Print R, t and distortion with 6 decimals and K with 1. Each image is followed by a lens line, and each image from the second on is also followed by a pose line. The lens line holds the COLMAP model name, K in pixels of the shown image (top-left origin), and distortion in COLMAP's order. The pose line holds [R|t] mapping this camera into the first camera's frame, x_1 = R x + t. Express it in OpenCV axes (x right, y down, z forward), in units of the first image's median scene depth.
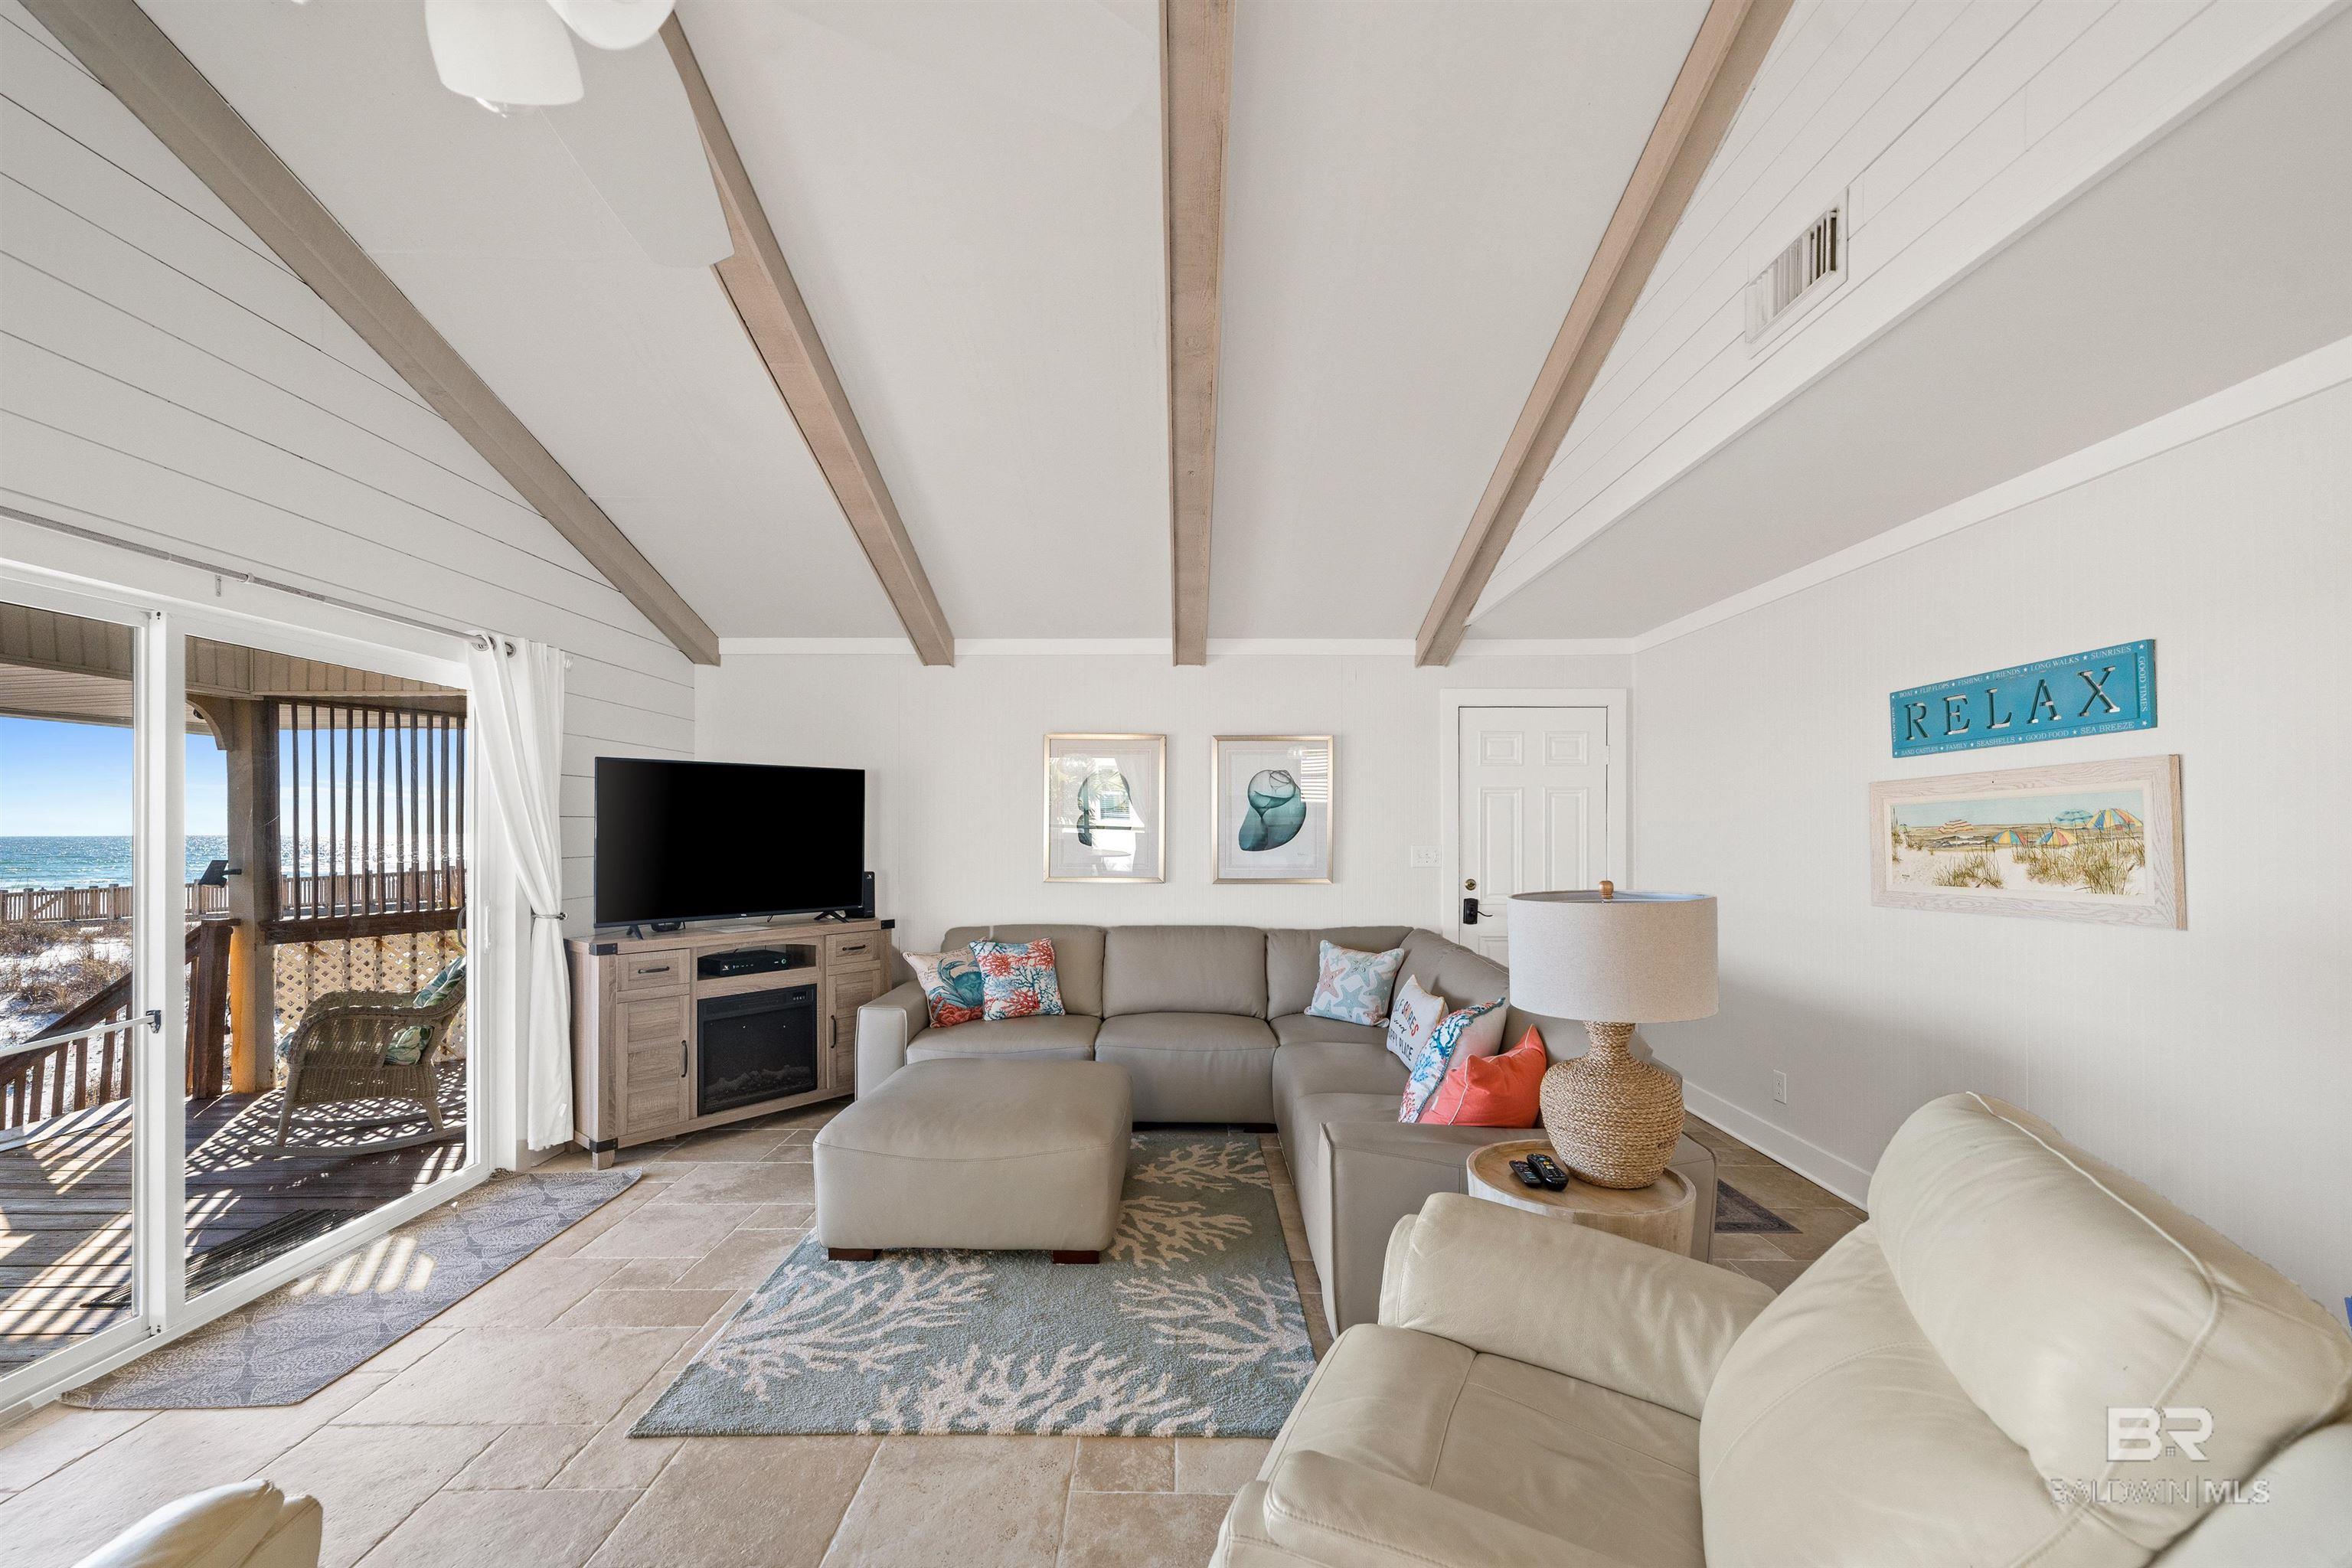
lens RADIAL K [[961.6, 0, 1180.4], [0, 961.6, 817.0], [0, 0, 1]] dist [-0.002455, -0.000188]
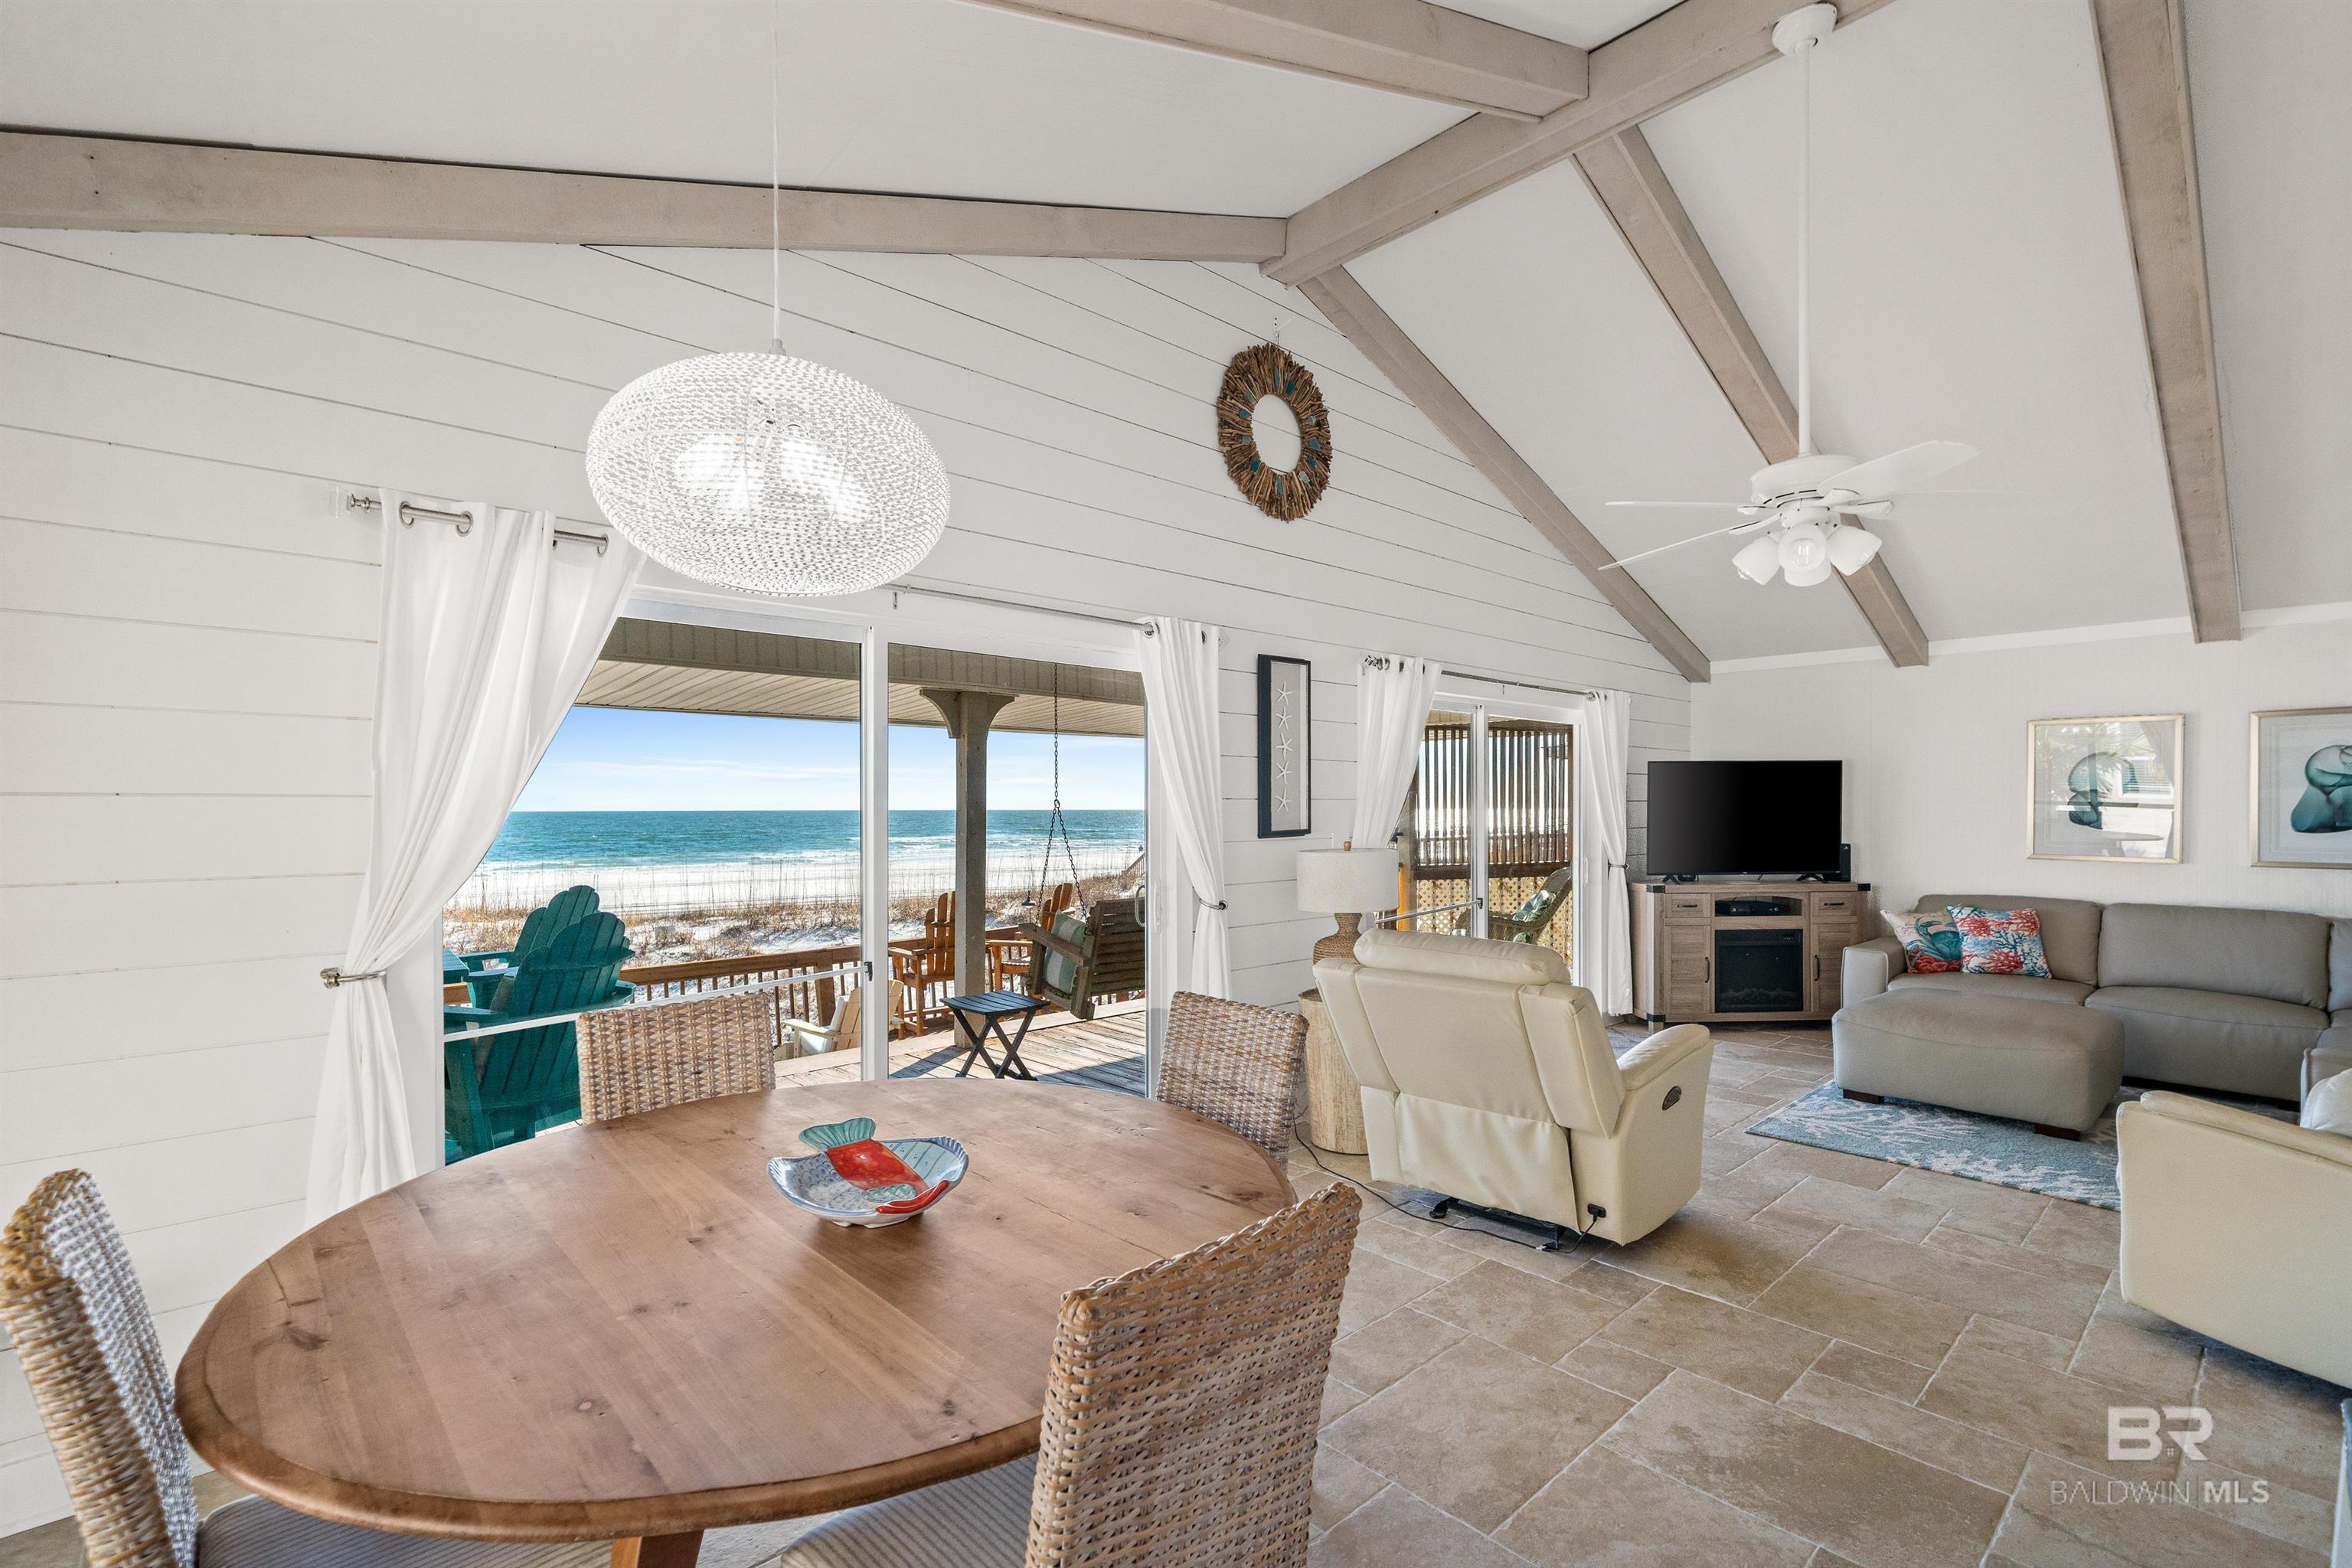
lens RADIAL K [[1028.1, 0, 1201.0], [0, 1028.1, 815.2], [0, 0, 1]] dist [0.000408, 0.000238]
pose [[0.682905, 0.005929, -0.730483, 0.087828], [0.010341, 0.999788, 0.017783, -0.013718], [0.730434, -0.019698, 0.682699, -0.605229]]
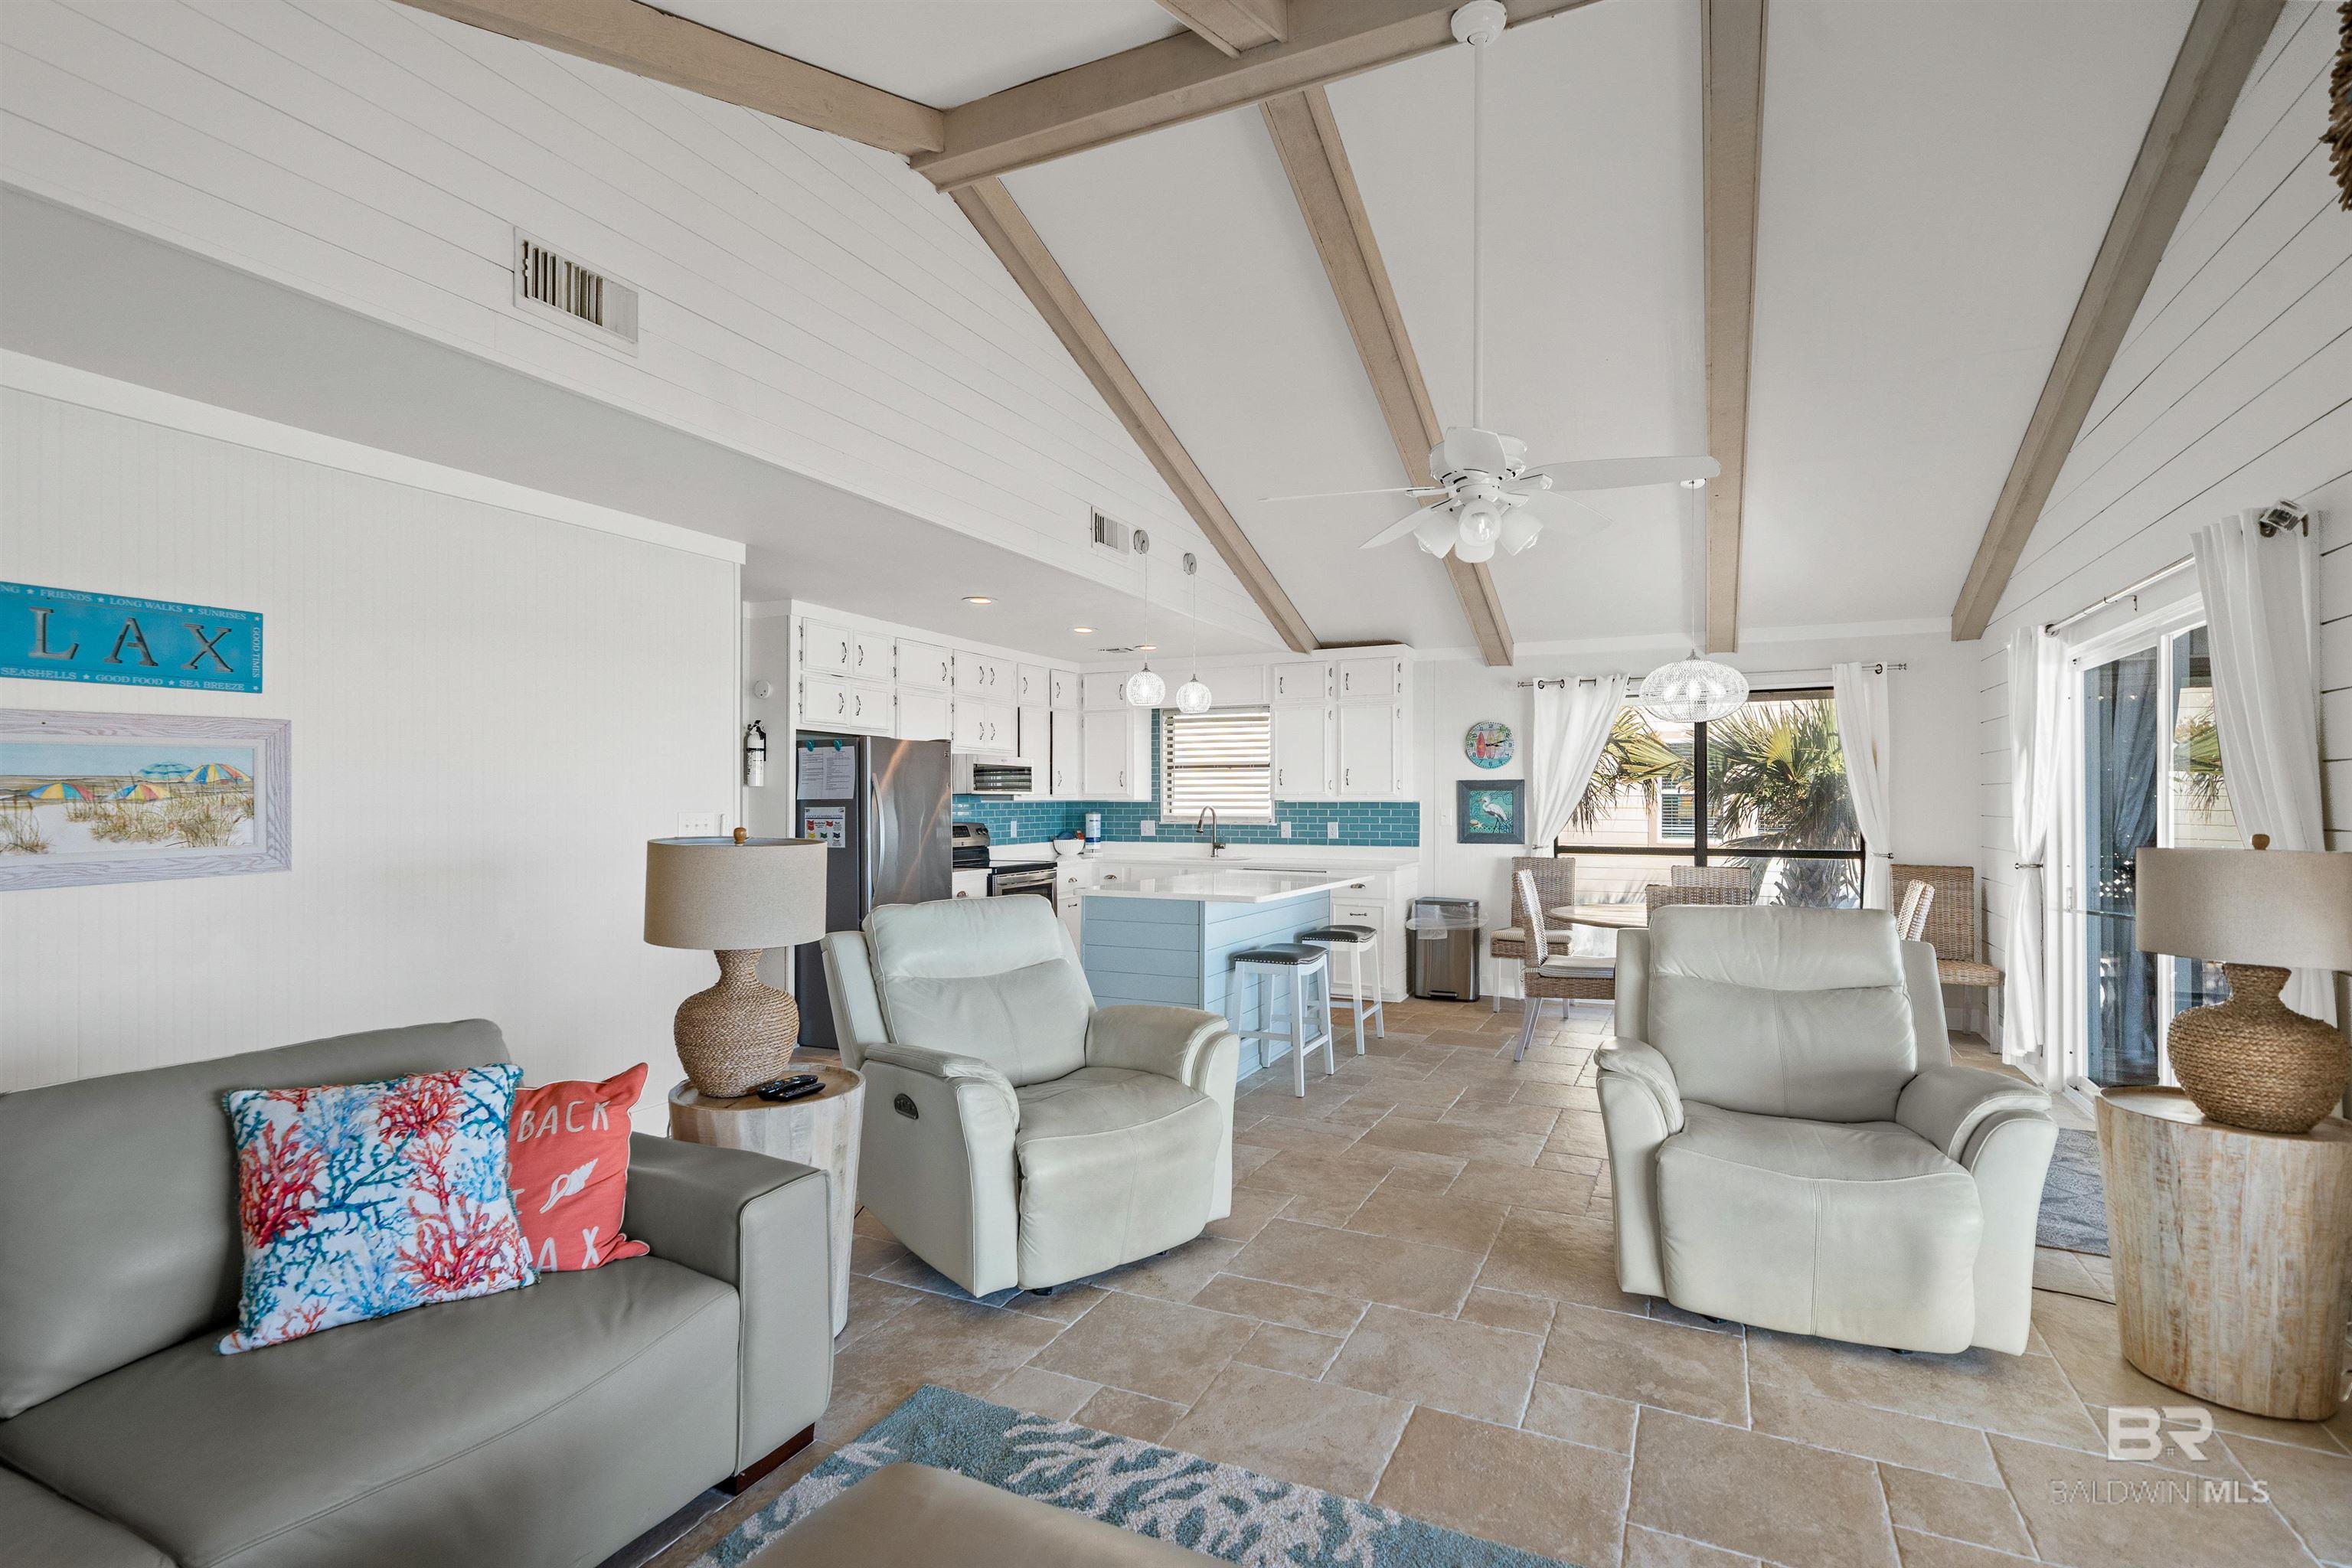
lens RADIAL K [[1106.6, 0, 1176.0], [0, 1106.6, 784.0], [0, 0, 1]] dist [0.001270, 0.000157]
pose [[-0.902032, 0.008413, 0.431587, -0.301799], [-0.004117, 0.999597, -0.028092, 0.026511], [-0.431650, -0.027117, -0.901634, 1.016929]]
